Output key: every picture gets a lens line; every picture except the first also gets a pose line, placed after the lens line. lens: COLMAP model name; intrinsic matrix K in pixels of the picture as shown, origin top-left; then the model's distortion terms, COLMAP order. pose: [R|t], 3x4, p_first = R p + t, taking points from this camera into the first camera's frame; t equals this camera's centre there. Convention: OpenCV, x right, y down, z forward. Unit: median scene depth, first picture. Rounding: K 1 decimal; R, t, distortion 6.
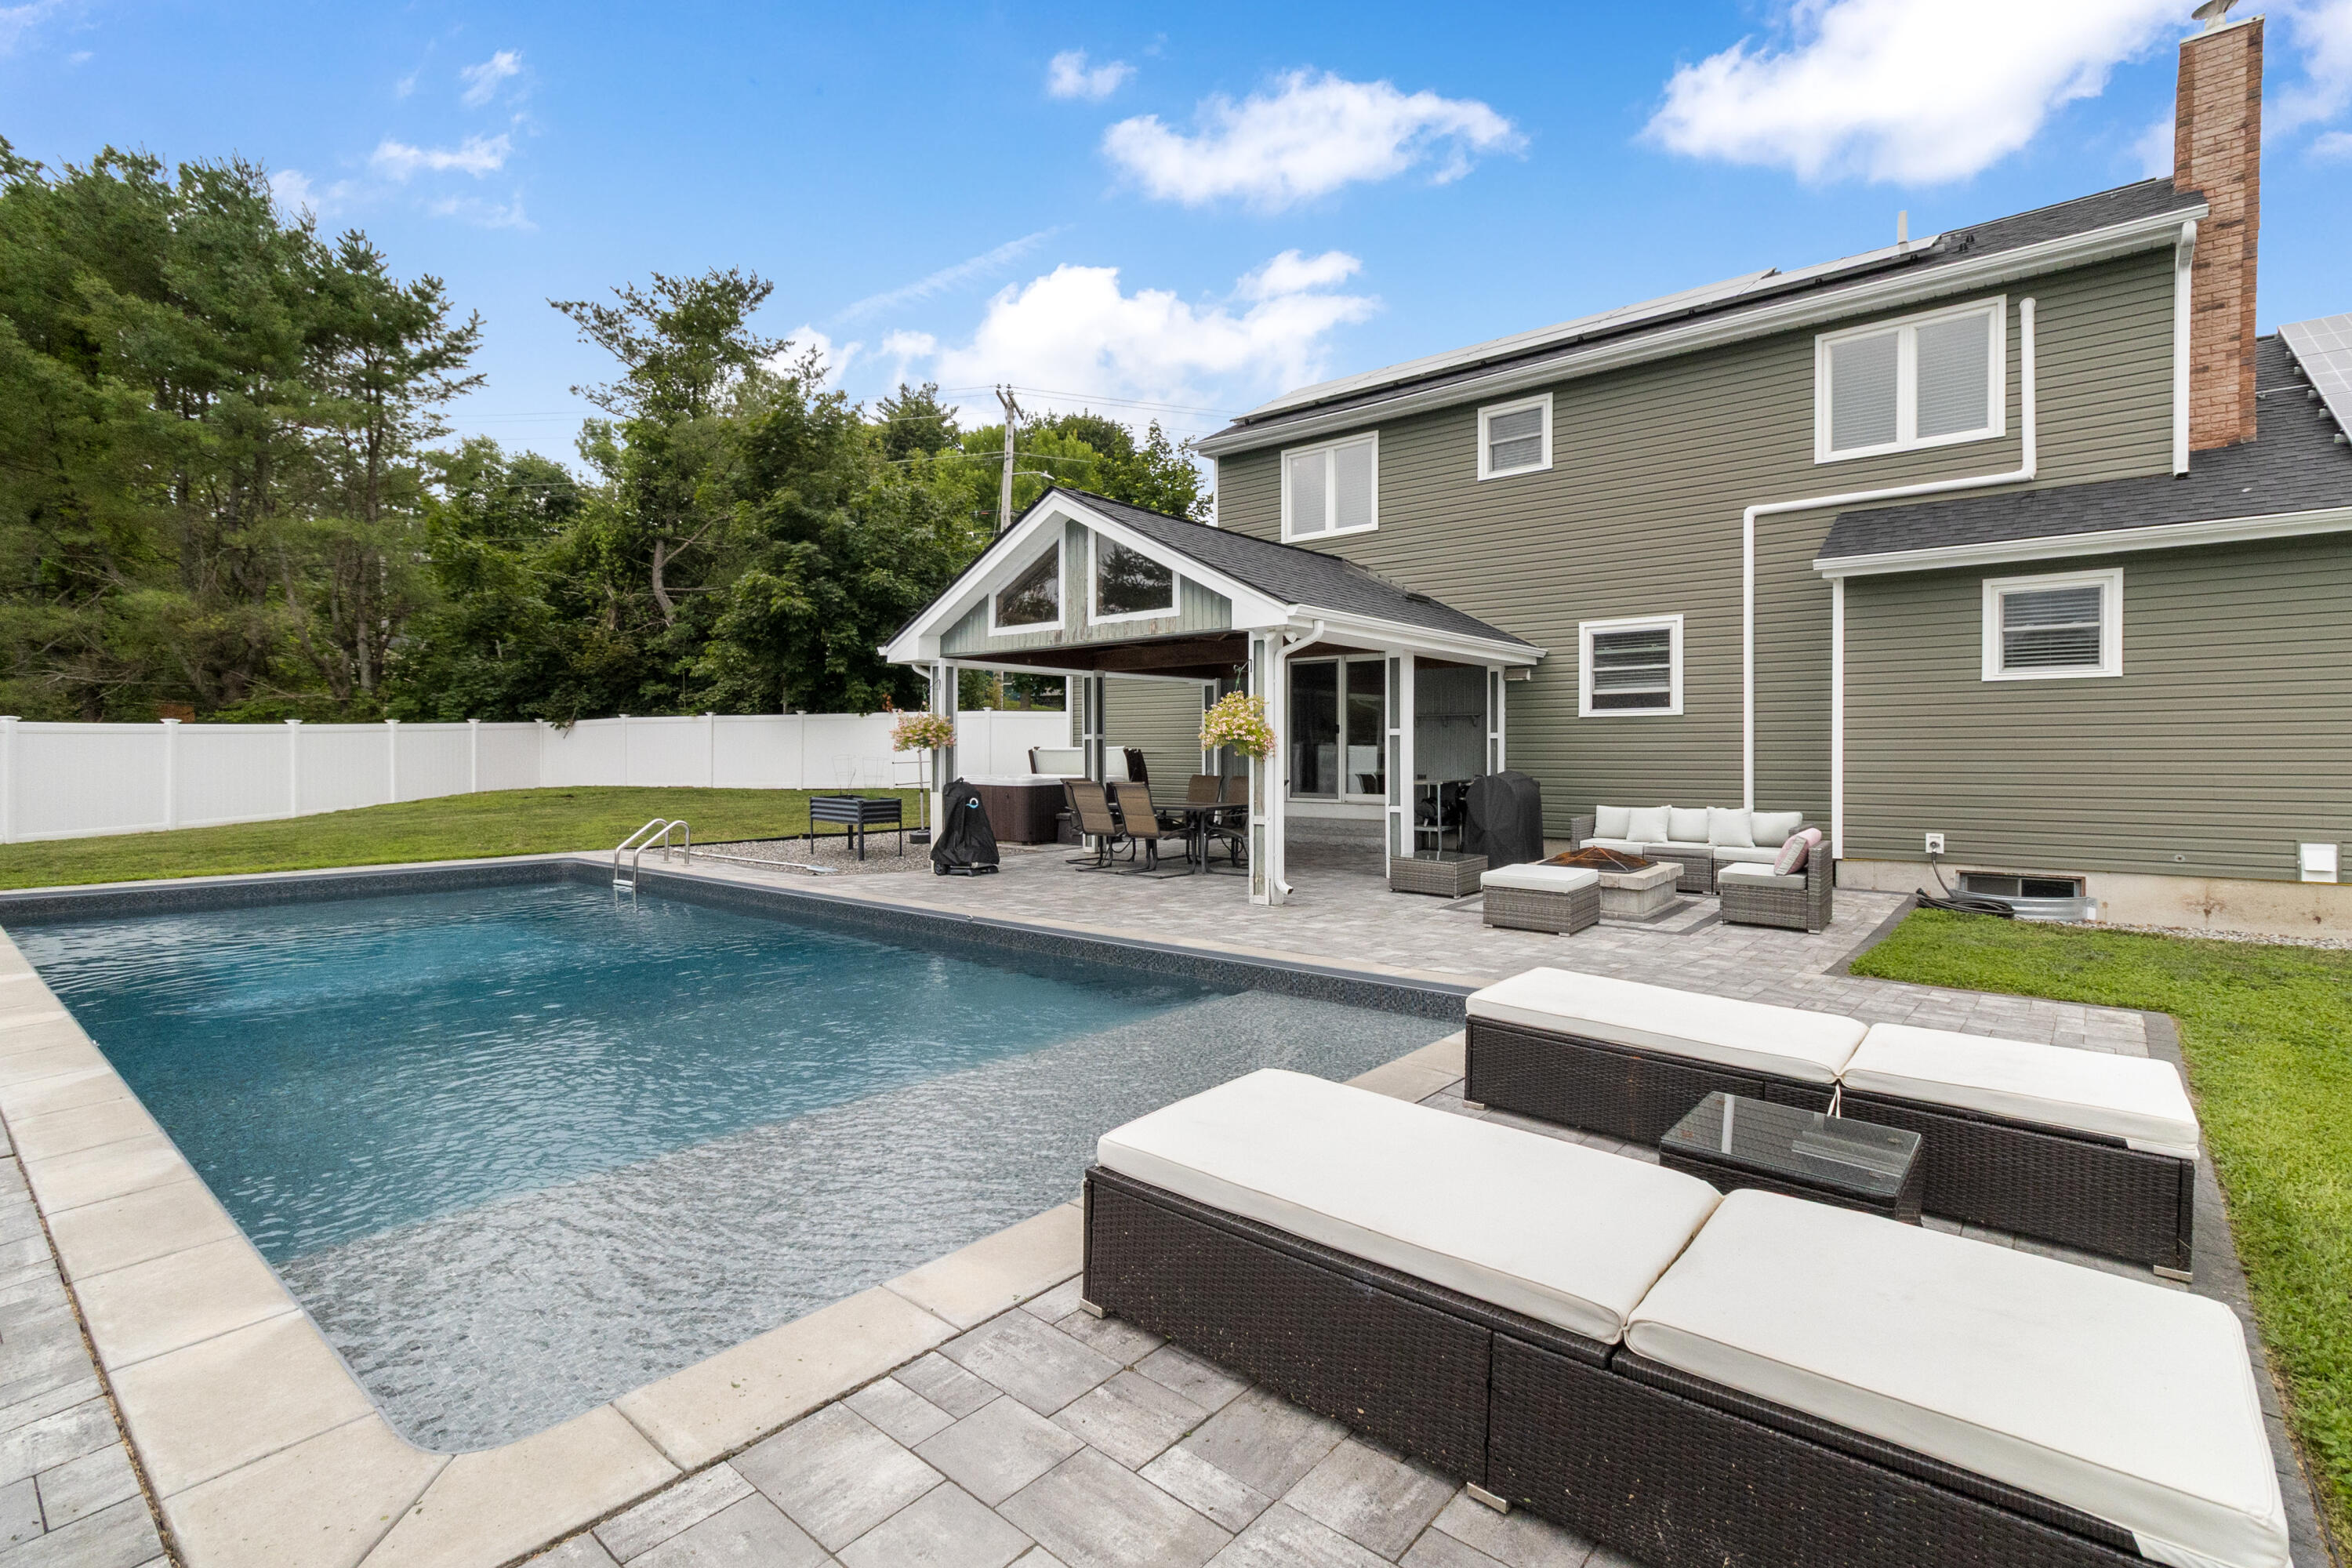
lens RADIAL K [[1087.9, 0, 1192.9], [0, 1087.9, 770.2], [0, 0, 1]] dist [0.000518, 0.000278]
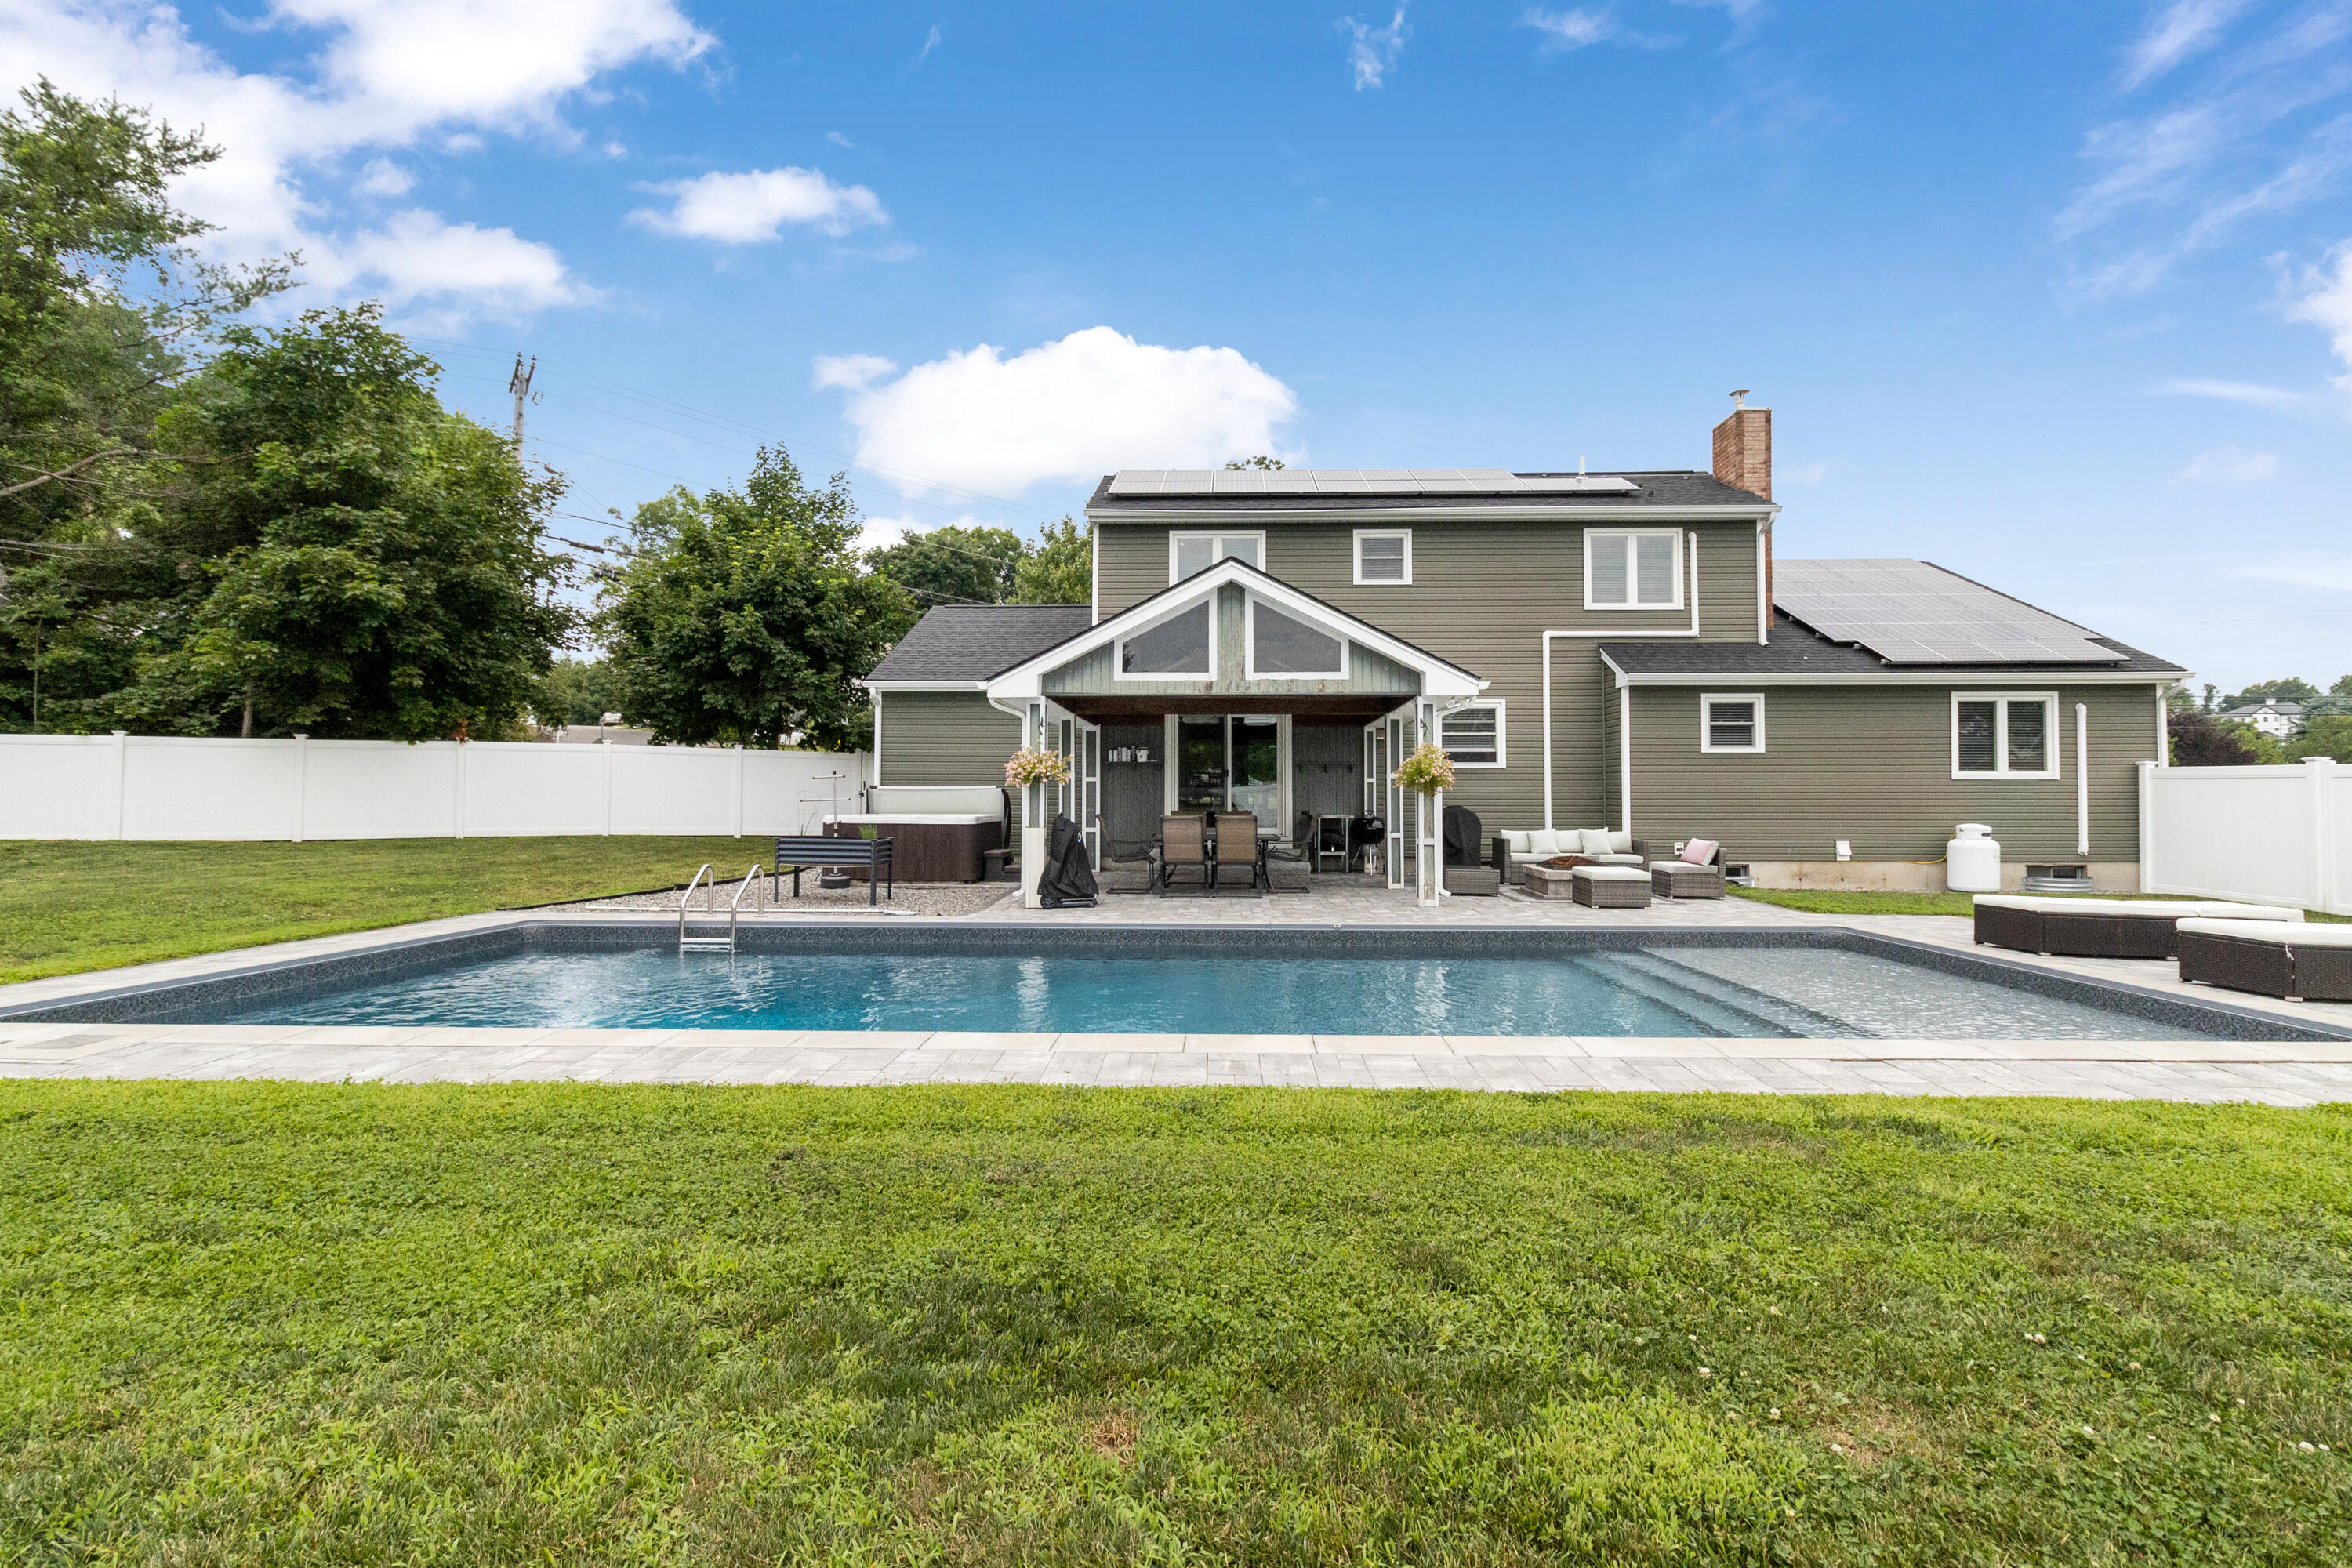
lens RADIAL K [[1066.5, 0, 1198.9], [0, 1066.5, 775.2], [0, 0, 1]] dist [0.003182, 0.000298]
pose [[0.789793, 0.018217, 0.613103, -0.800279], [0.005981, 0.999283, -0.037396, 0.010264], [-0.613345, 0.033202, 0.789117, 0.137848]]
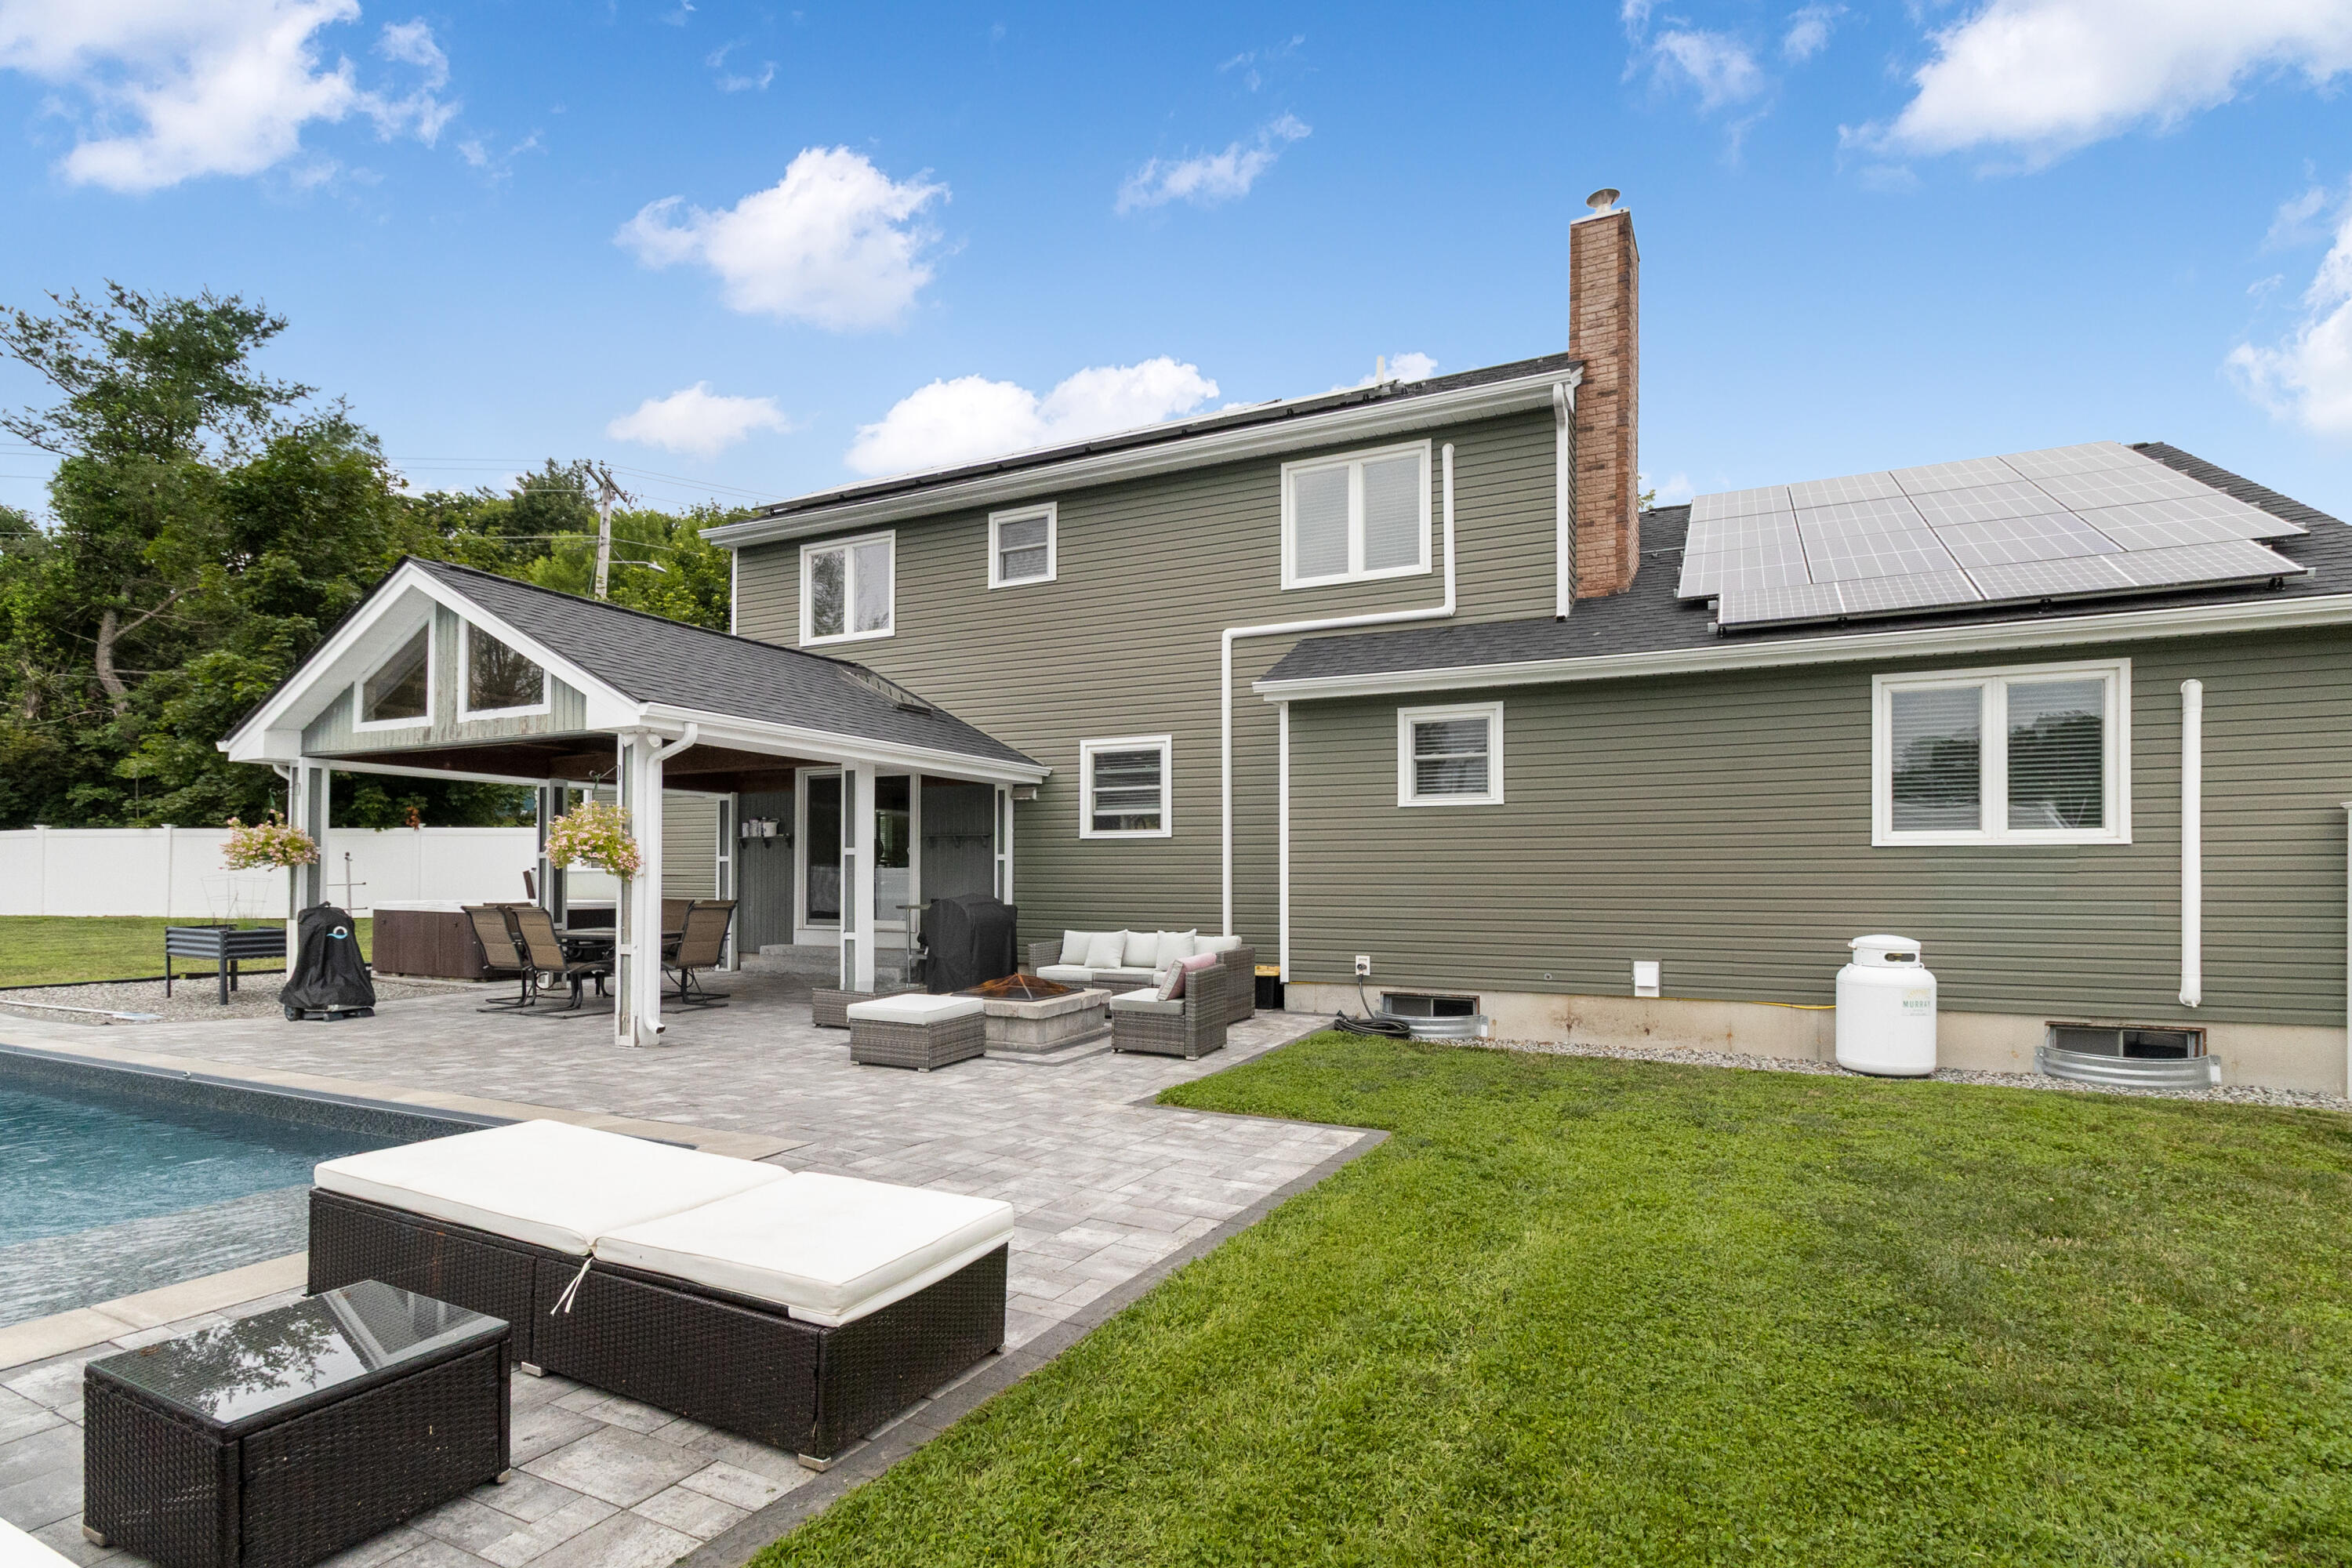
lens RADIAL K [[1127.7, 0, 1190.0], [0, 1127.7, 867.7], [0, 0, 1]] dist [0.000654, 0.000601]
pose [[0.971495, 0.006896, 0.236958, 0.243145], [-0.000587, 0.999644, -0.026682, 0.003736], [-0.237058, 0.025782, 0.971153, 0.011831]]
